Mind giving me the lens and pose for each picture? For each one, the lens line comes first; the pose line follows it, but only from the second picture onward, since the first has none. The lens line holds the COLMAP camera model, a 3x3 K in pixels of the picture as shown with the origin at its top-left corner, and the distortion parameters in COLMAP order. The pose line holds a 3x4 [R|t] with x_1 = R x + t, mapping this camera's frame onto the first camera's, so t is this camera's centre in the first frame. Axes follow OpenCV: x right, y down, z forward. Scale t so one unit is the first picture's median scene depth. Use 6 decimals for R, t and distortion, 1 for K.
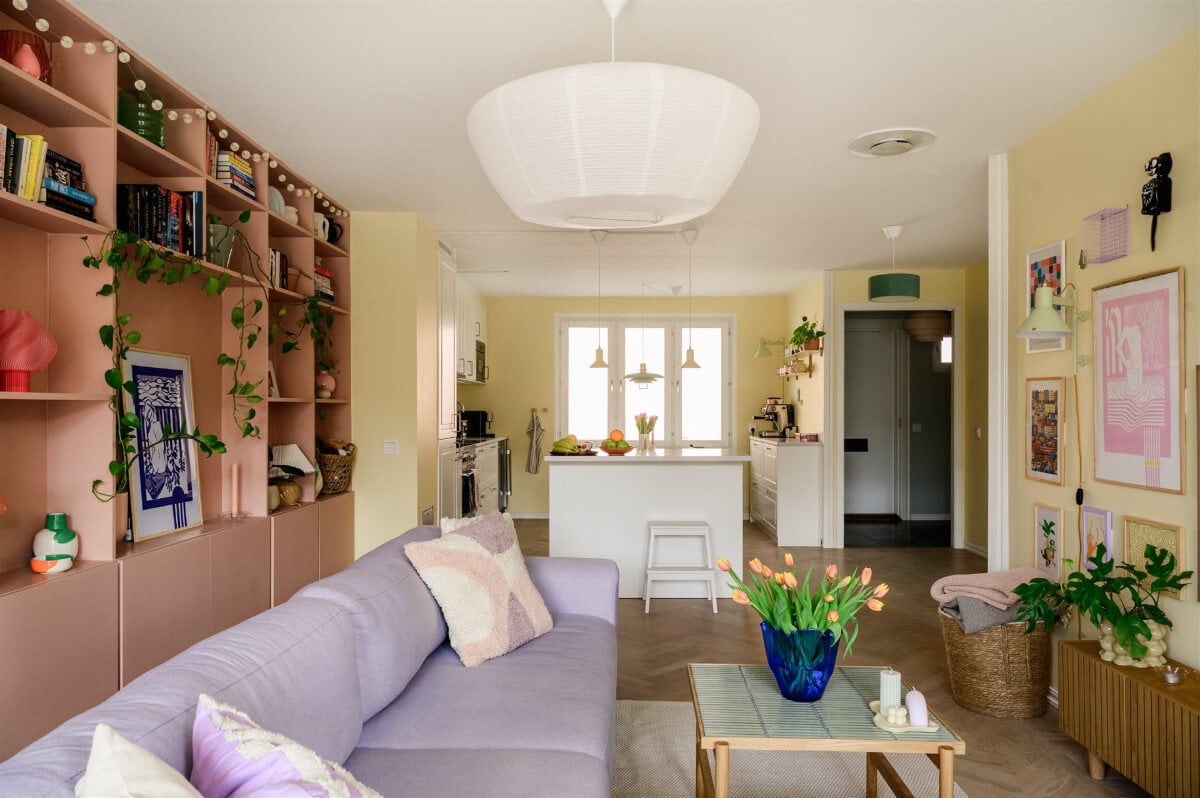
lens RADIAL K [[859.0, 0, 602.8], [0, 859.0, 414.4], [0, 0, 1]] dist [0.001102, 0.002281]
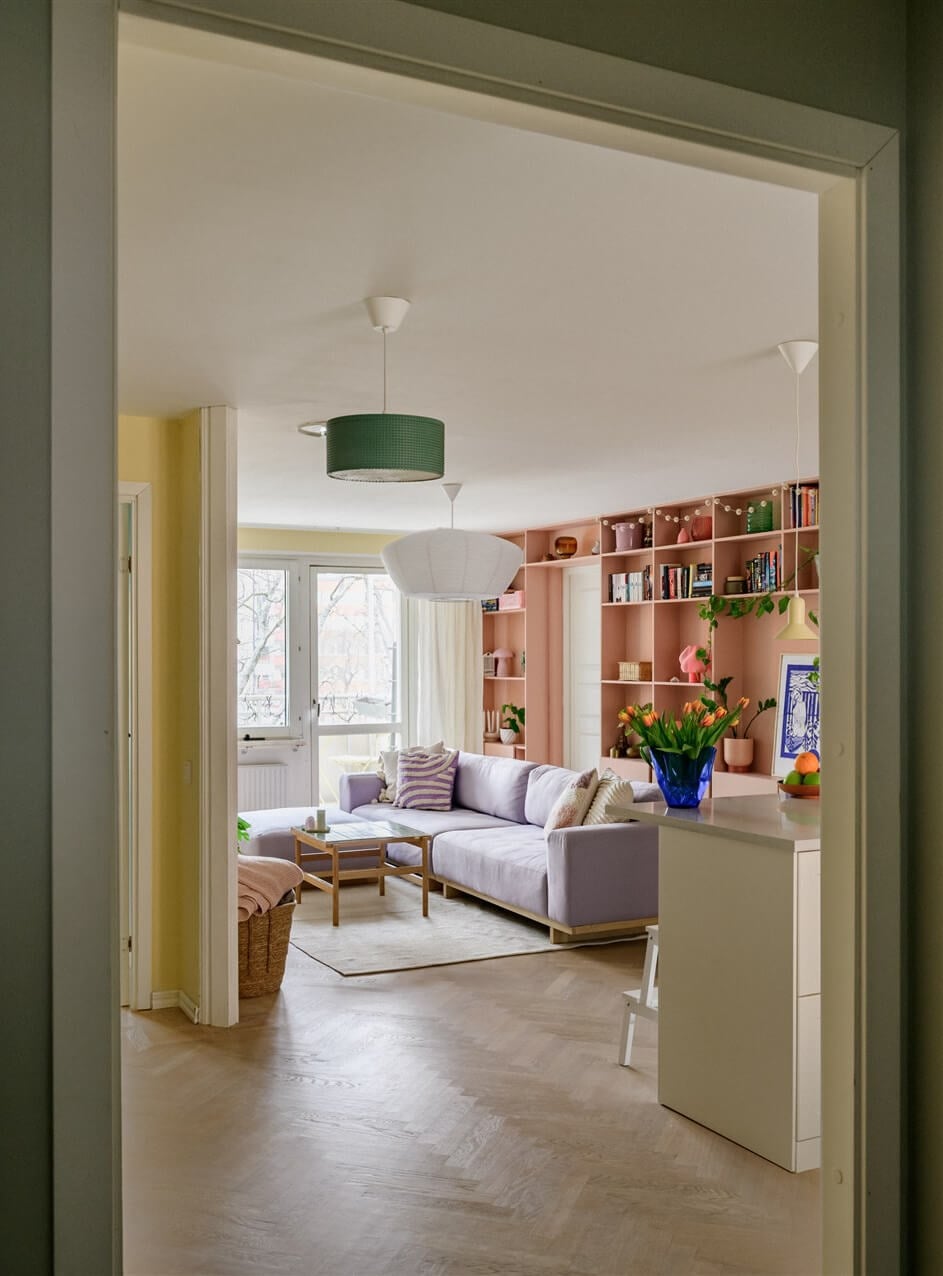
lens RADIAL K [[1229.5, 0, 471.1], [0, 1229.5, 647.1], [0, 0, 1]] dist [-0.010631, -0.001747]
pose [[-0.879607, 0.003485, -0.475689, 0.973779], [0.001195, 0.999986, 0.005116, -0.096230], [0.475700, 0.003932, -0.879599, 2.565677]]
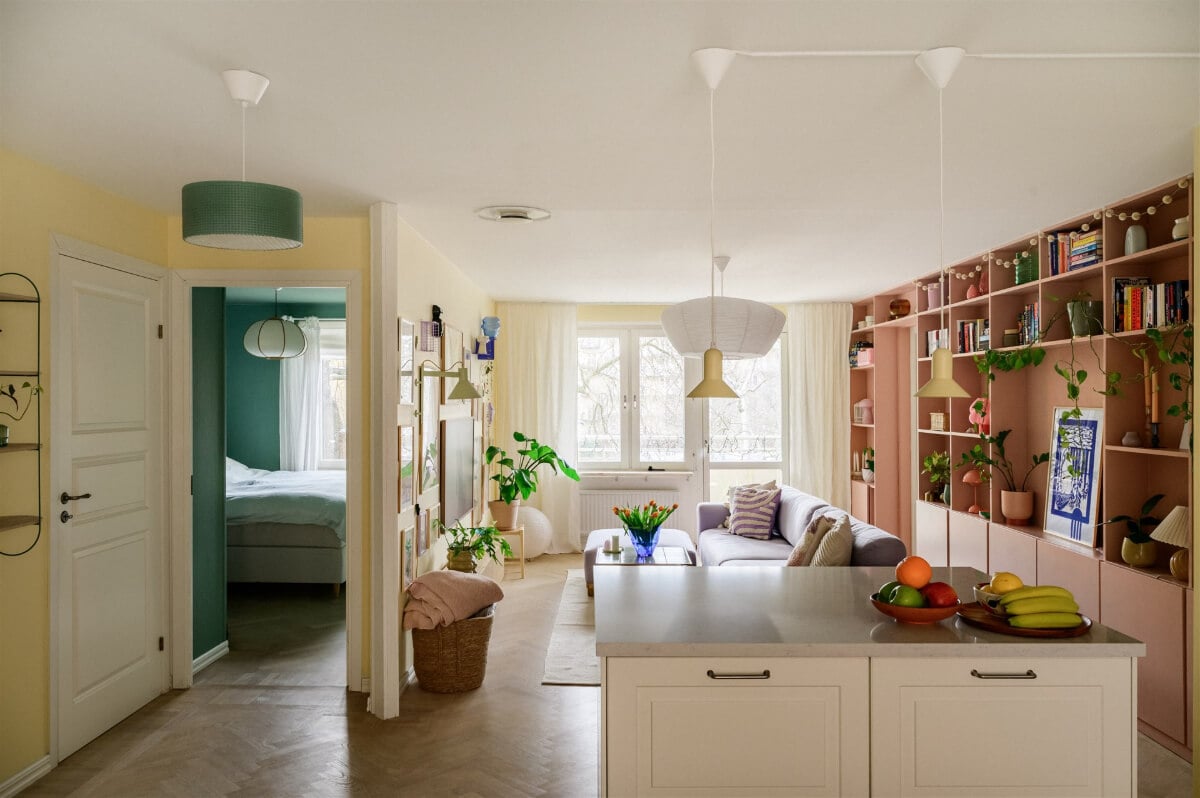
lens RADIAL K [[869.8, 0, 603.9], [0, 869.8, 388.9], [0, 0, 1]] dist [-0.003888, 0.006636]
pose [[-0.999813, 0.005185, -0.018636, 0.270144], [0.005220, 0.999985, -0.001821, -0.105449], [0.018626, -0.001918, -0.999825, 2.399777]]
